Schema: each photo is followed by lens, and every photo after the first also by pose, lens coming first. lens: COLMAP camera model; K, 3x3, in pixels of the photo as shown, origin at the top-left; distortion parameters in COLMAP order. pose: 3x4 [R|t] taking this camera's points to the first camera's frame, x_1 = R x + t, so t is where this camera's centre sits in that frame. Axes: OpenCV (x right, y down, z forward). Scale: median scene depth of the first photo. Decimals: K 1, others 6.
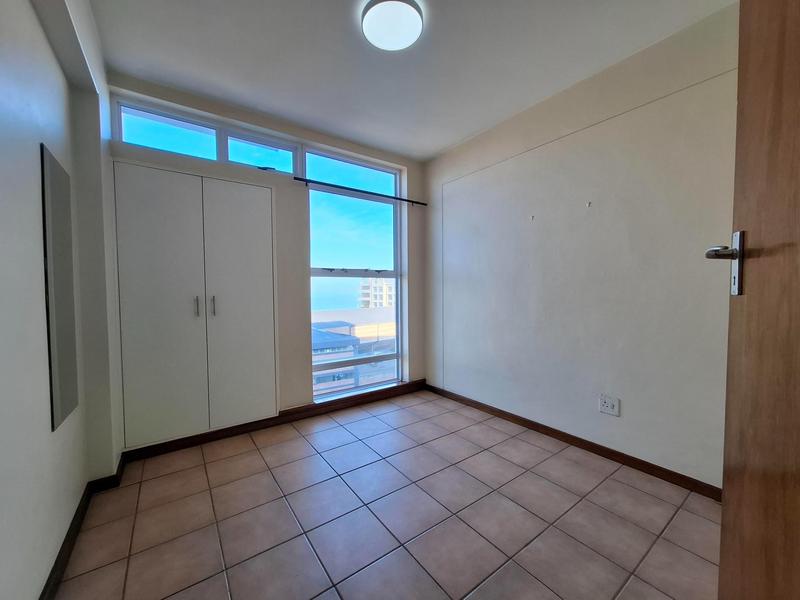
lens RADIAL K [[317.4, 0, 393.2], [0, 317.4, 306.2], [0, 0, 1]] dist [-0.003078, 0.001040]
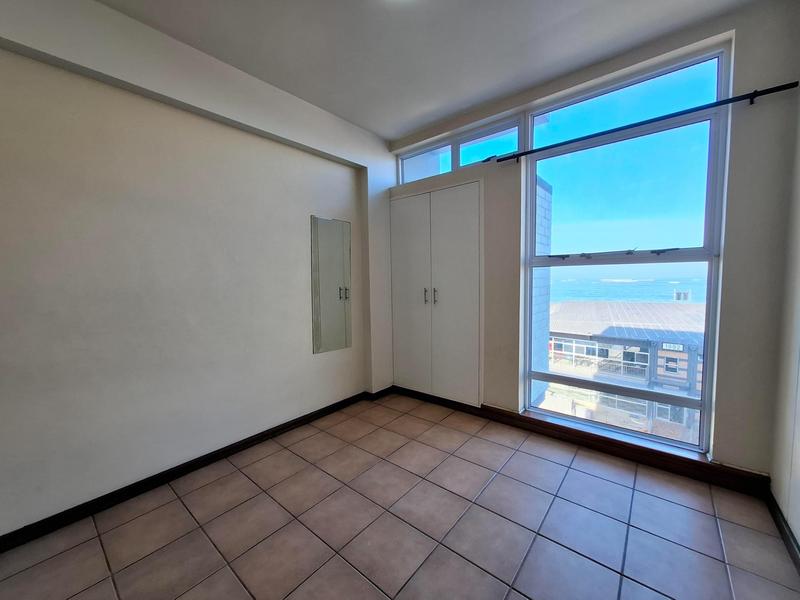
lens RADIAL K [[317.4, 0, 407.3], [0, 317.4, 305.5], [0, 0, 1]] dist [-0.003078, 0.001040]
pose [[0.257813, 0.088102, -0.962170, 0.514905], [-0.034235, 0.996042, 0.082030, -0.054262], [0.965588, 0.011792, 0.259809, 0.501775]]
